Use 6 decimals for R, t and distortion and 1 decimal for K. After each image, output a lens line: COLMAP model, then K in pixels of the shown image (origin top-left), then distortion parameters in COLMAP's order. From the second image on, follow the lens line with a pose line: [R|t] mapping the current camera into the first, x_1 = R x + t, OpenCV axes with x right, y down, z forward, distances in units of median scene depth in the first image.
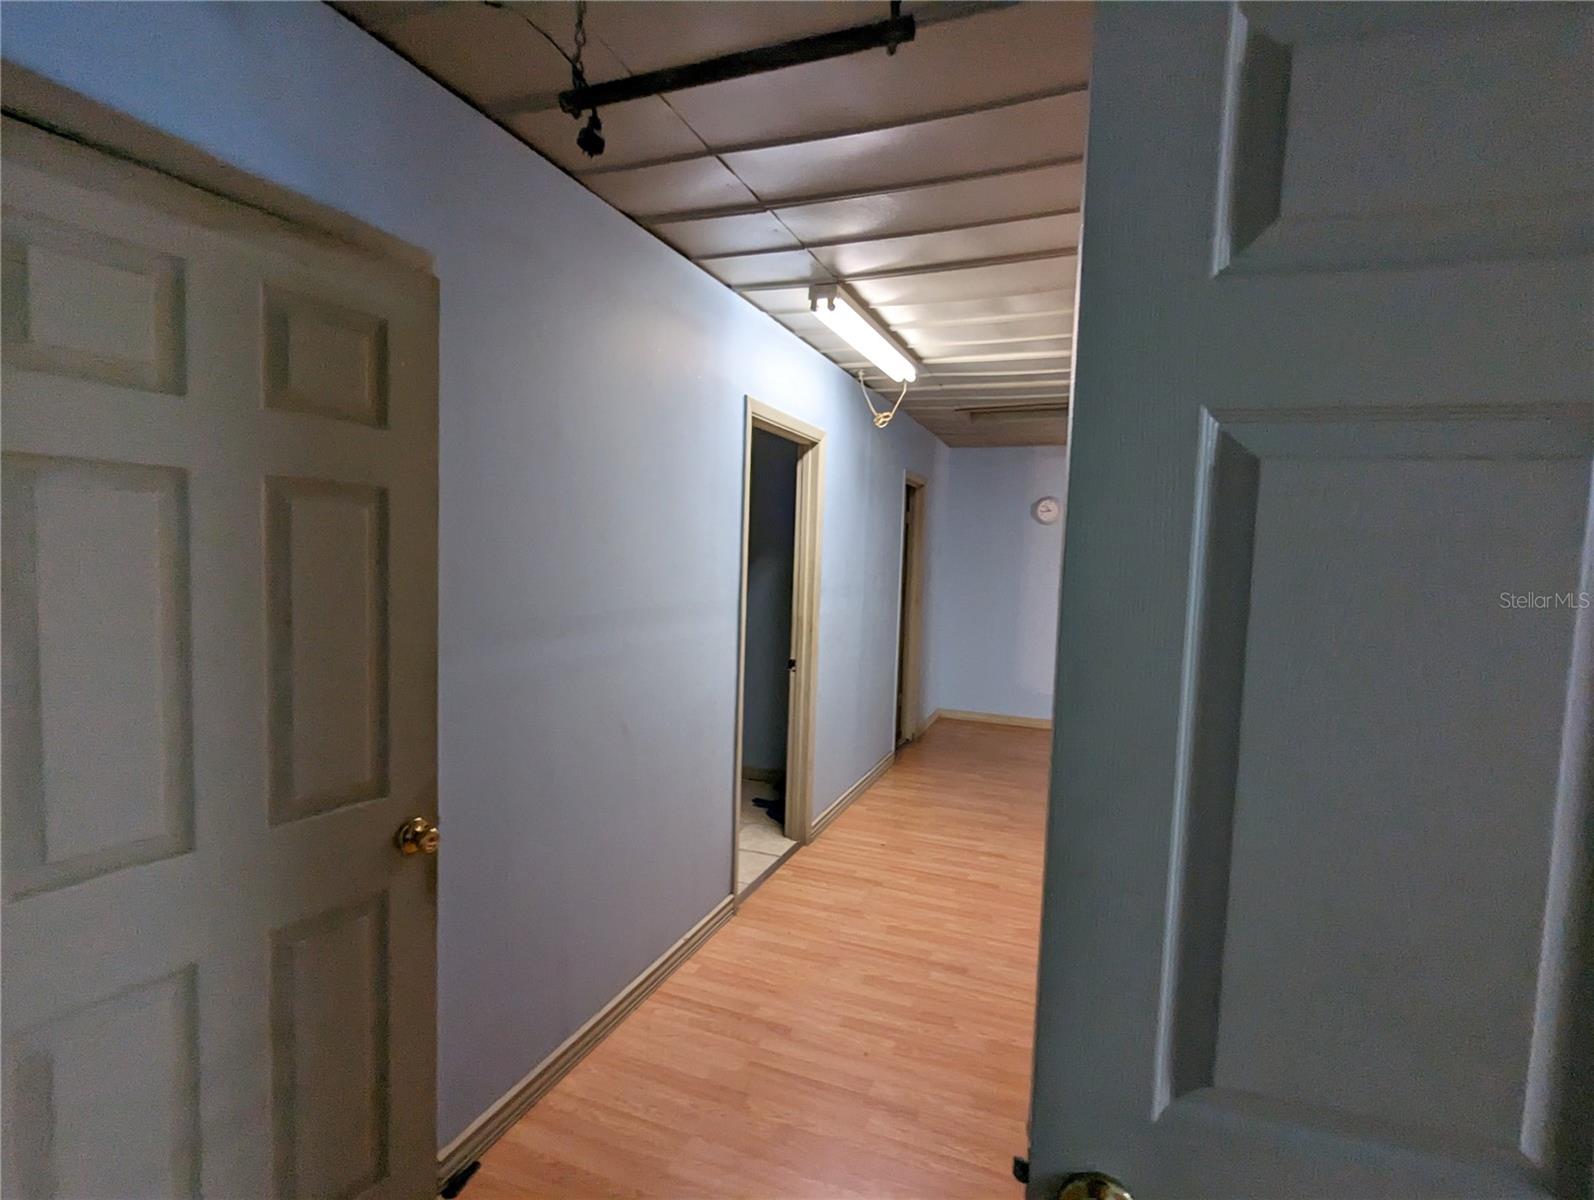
lens RADIAL K [[766.2, 0, 797.0], [0, 766.2, 600.0], [0, 0, 1]] dist [0.000747, -0.001011]
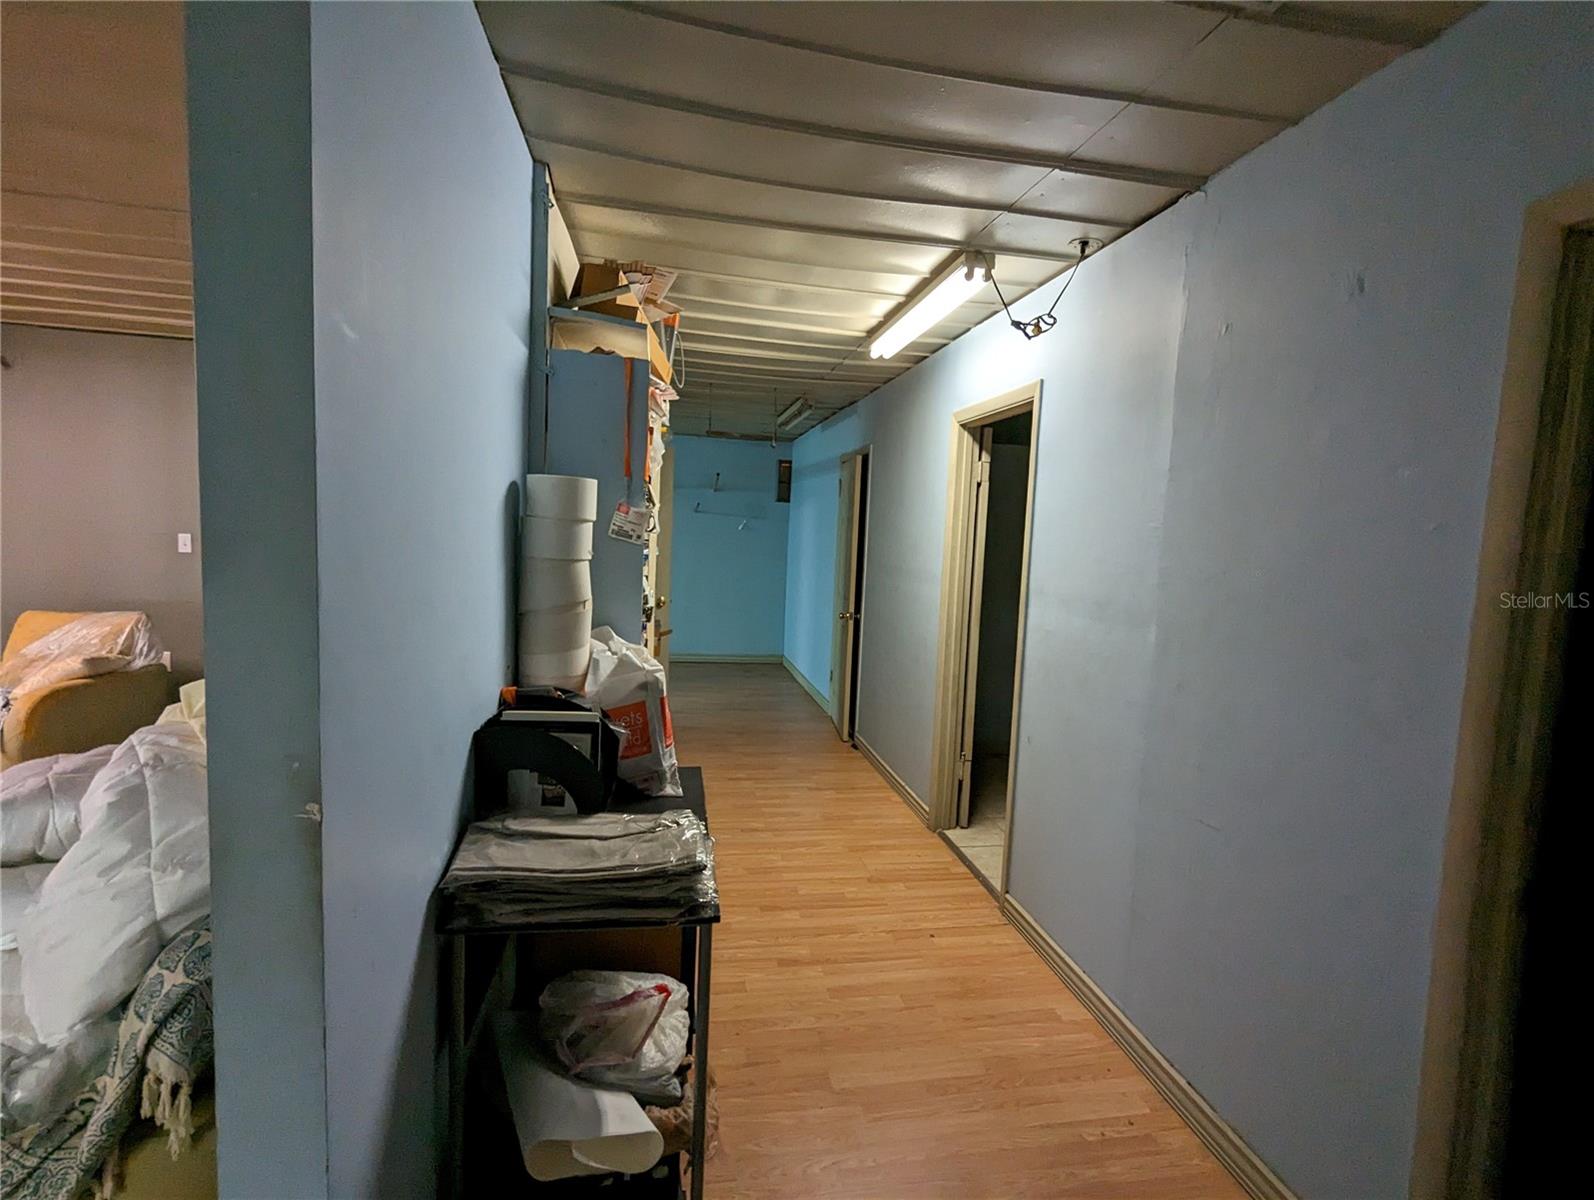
lens RADIAL K [[766.2, 0, 797.0], [0, 766.2, 600.0], [0, 0, 1]] dist [0.000747, -0.001011]
pose [[-0.842257, -0.020170, -0.538699, 0.751235], [-0.108683, 0.985133, 0.133041, -0.093734], [0.528007, 0.170603, -0.831927, 1.803433]]
